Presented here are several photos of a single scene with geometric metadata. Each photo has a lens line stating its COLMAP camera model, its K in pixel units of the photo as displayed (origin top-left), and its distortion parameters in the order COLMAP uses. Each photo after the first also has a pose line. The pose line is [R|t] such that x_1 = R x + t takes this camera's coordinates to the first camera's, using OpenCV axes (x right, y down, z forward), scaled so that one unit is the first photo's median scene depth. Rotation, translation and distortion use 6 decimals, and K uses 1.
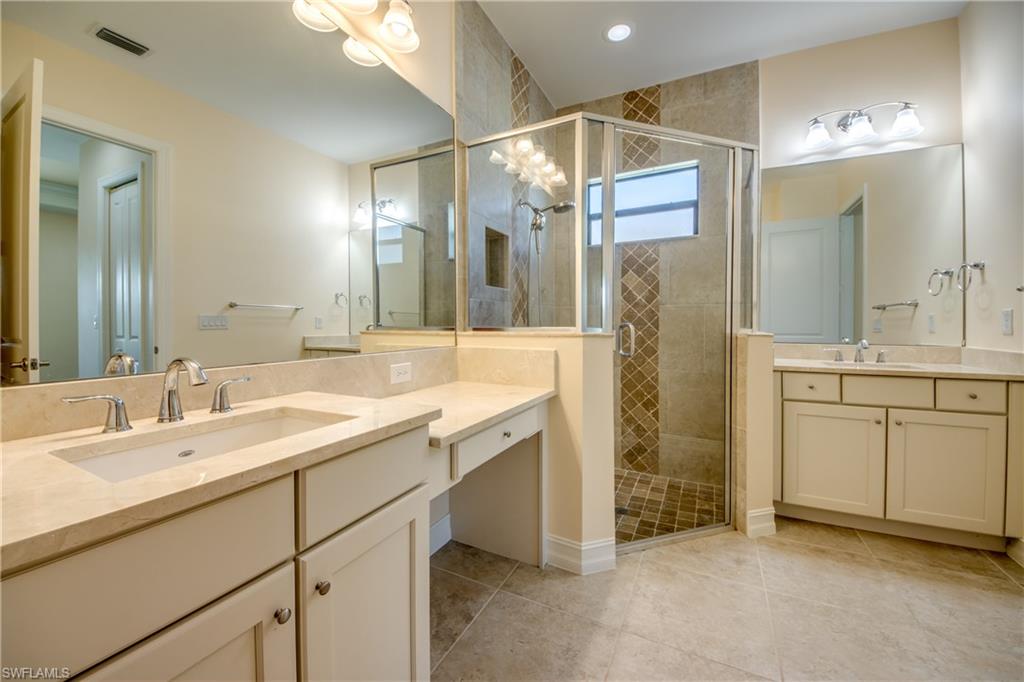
lens RADIAL K [[385.2, 0, 520.0], [0, 385.2, 329.7], [0, 0, 1]] dist [0.025588, -0.016770]
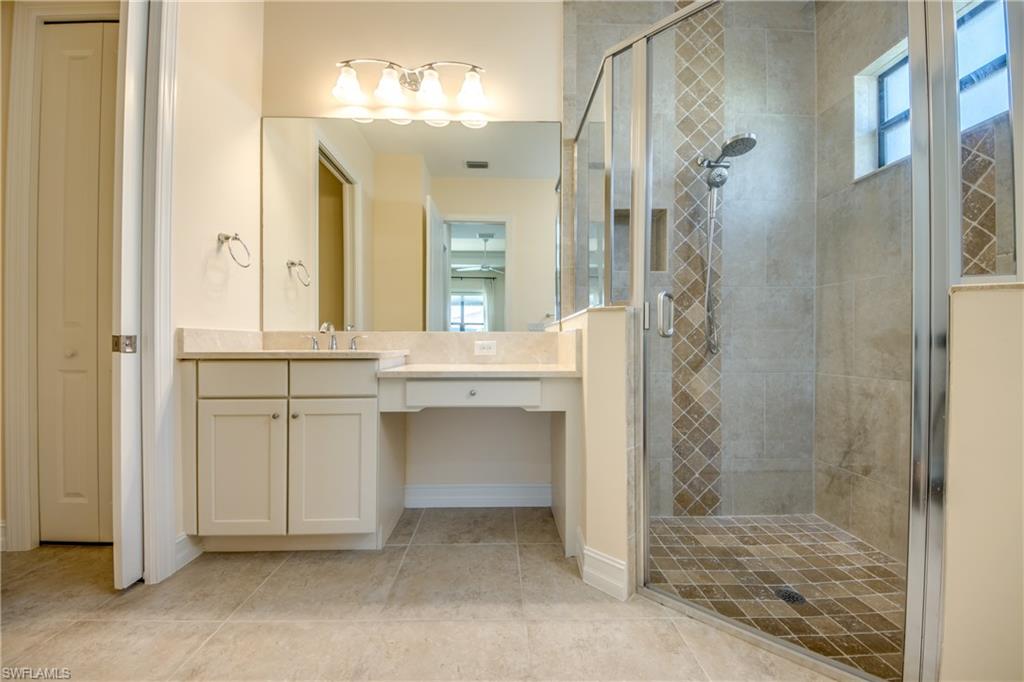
lens RADIAL K [[390.4, 0, 505.1], [0, 390.4, 345.9], [0, 0, 1]] dist [0.028824, -0.023304]
pose [[0.467164, 0.004456, -0.884159, 0.893040], [-0.012347, 0.999923, -0.001484, 0.105060], [0.884084, 0.011610, 0.467183, 0.431859]]
